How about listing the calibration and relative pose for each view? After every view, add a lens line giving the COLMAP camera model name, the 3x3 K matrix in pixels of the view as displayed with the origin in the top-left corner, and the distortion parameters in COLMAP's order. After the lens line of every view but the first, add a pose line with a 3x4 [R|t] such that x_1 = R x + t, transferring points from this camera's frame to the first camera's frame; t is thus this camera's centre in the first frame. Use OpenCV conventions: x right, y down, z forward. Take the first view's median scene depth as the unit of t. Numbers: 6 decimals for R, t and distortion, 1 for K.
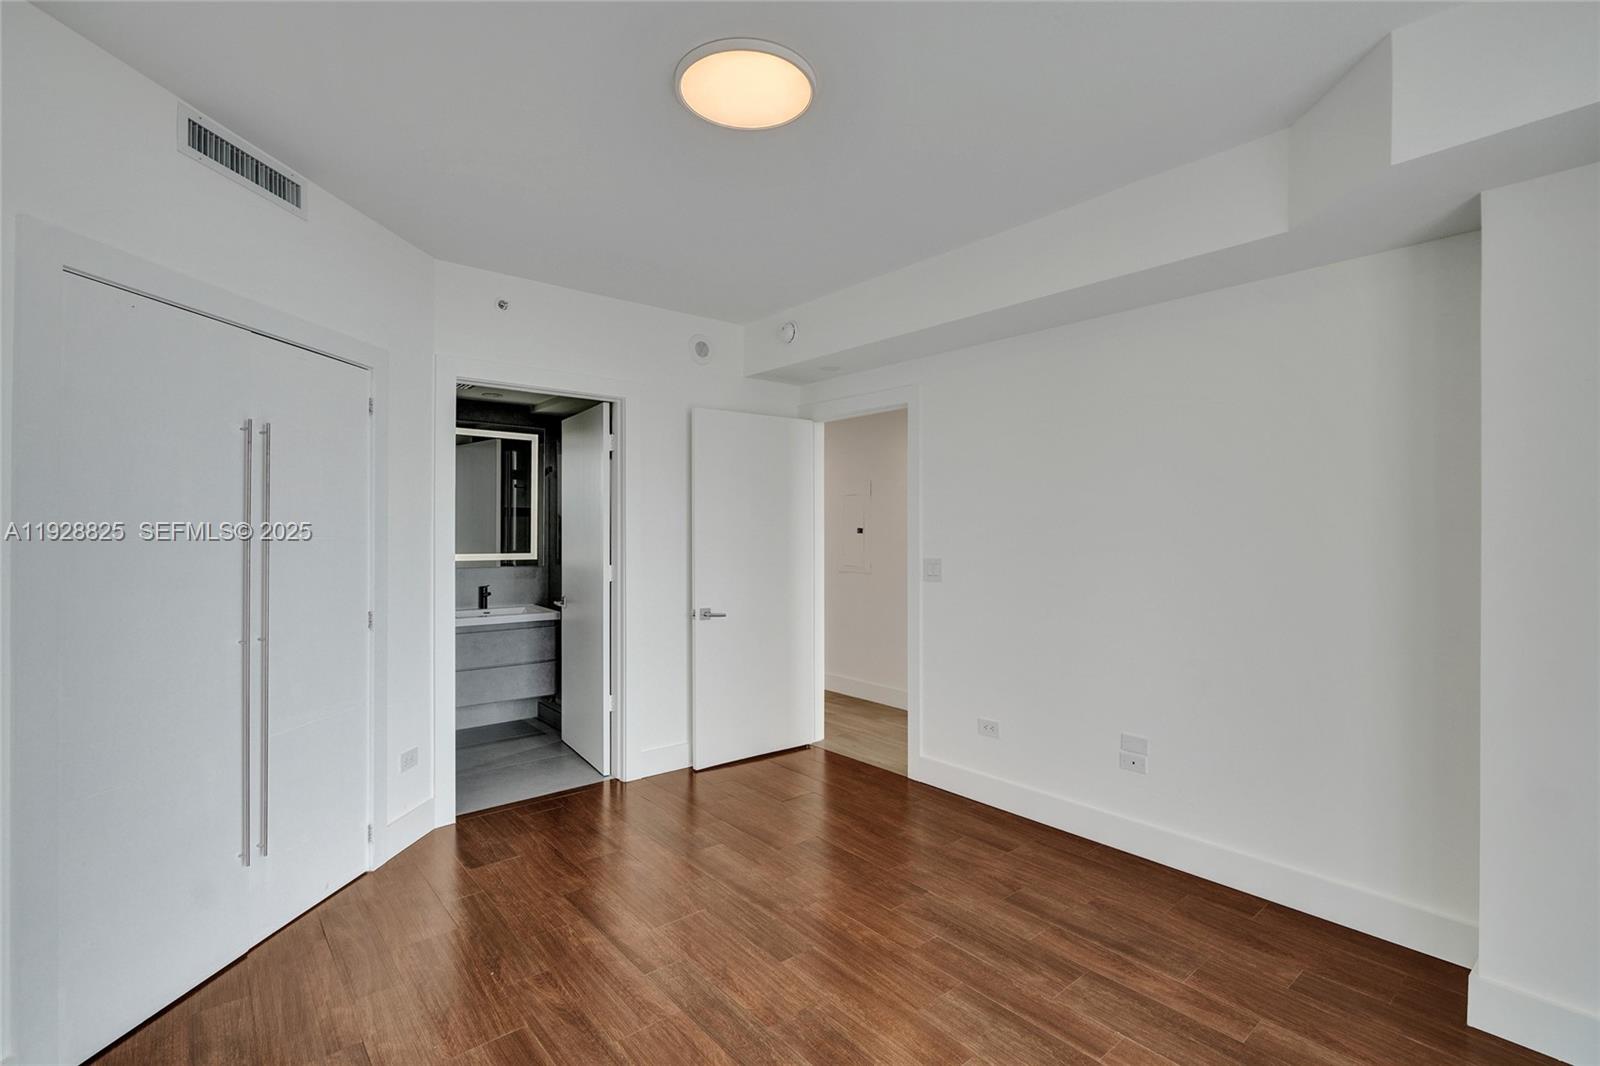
lens RADIAL K [[744.3, 0, 801.1], [0, 744.3, 534.2], [0, 0, 1]] dist [-0.009526, 0.001728]
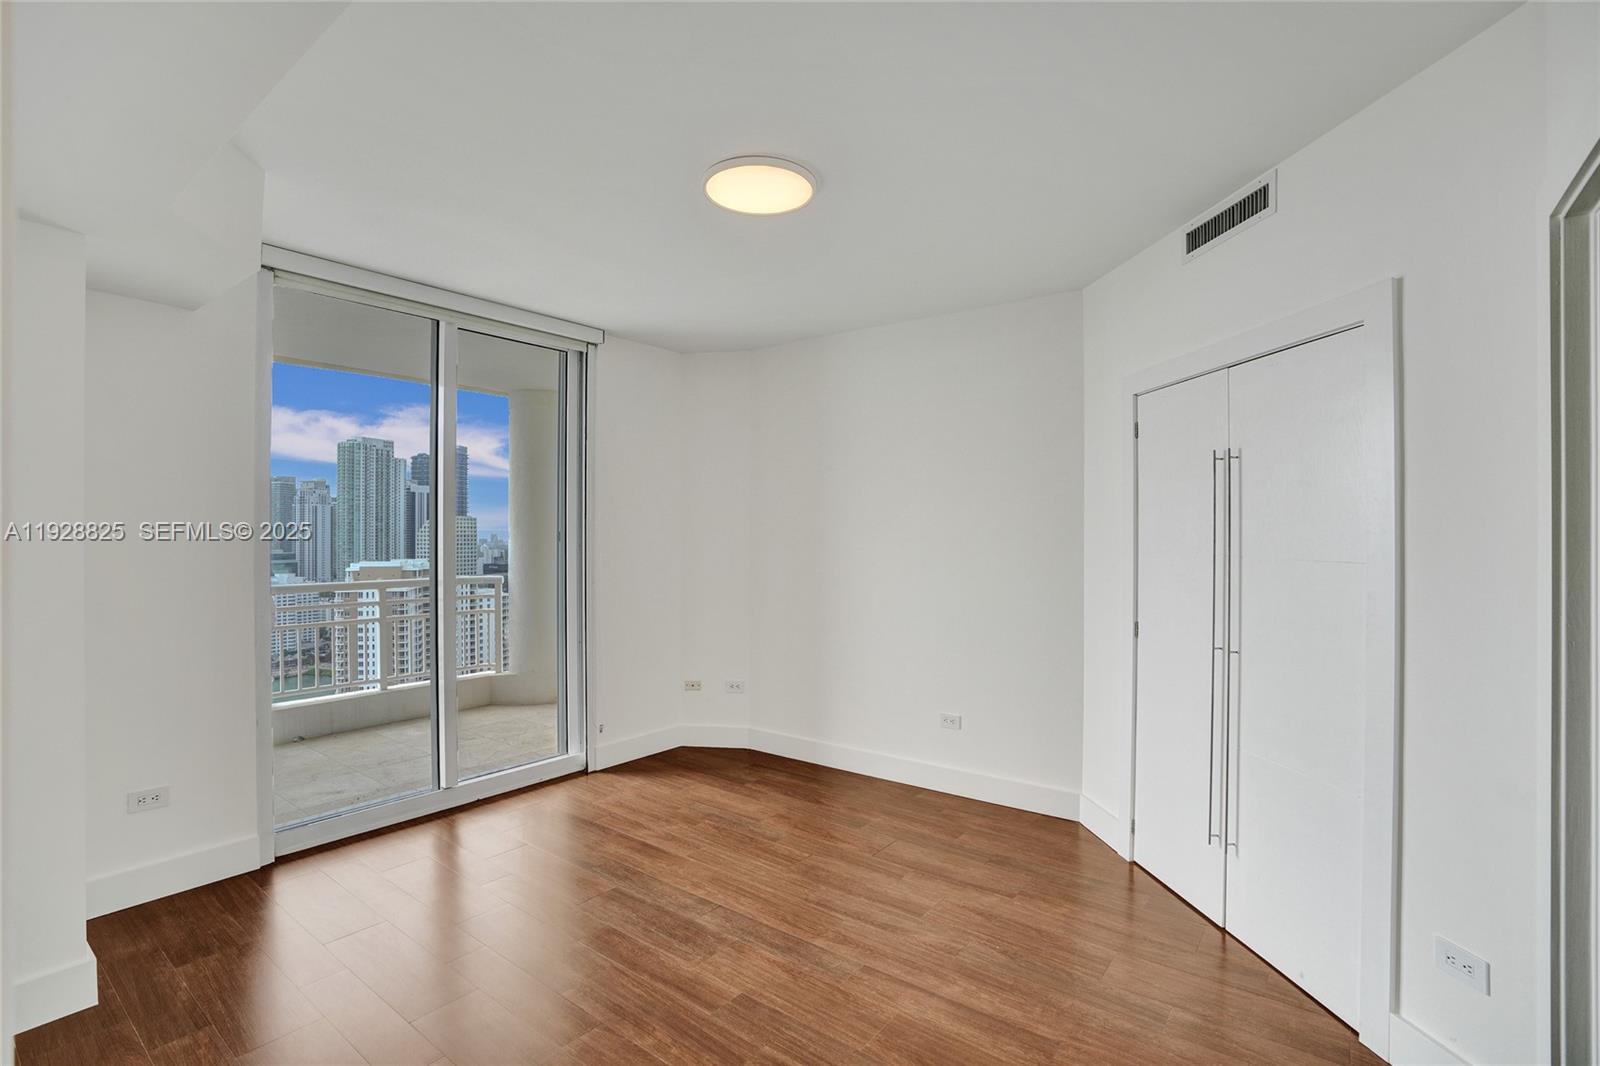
lens RADIAL K [[744.3, 0, 795.0], [0, 744.3, 538.2], [0, 0, 1]] dist [-0.009526, 0.001728]
pose [[-0.978603, -0.004879, -0.205699, 0.110869], [-0.004425, 0.999987, -0.002666, -0.017223], [0.205710, -0.001699, -0.978612, 2.020561]]
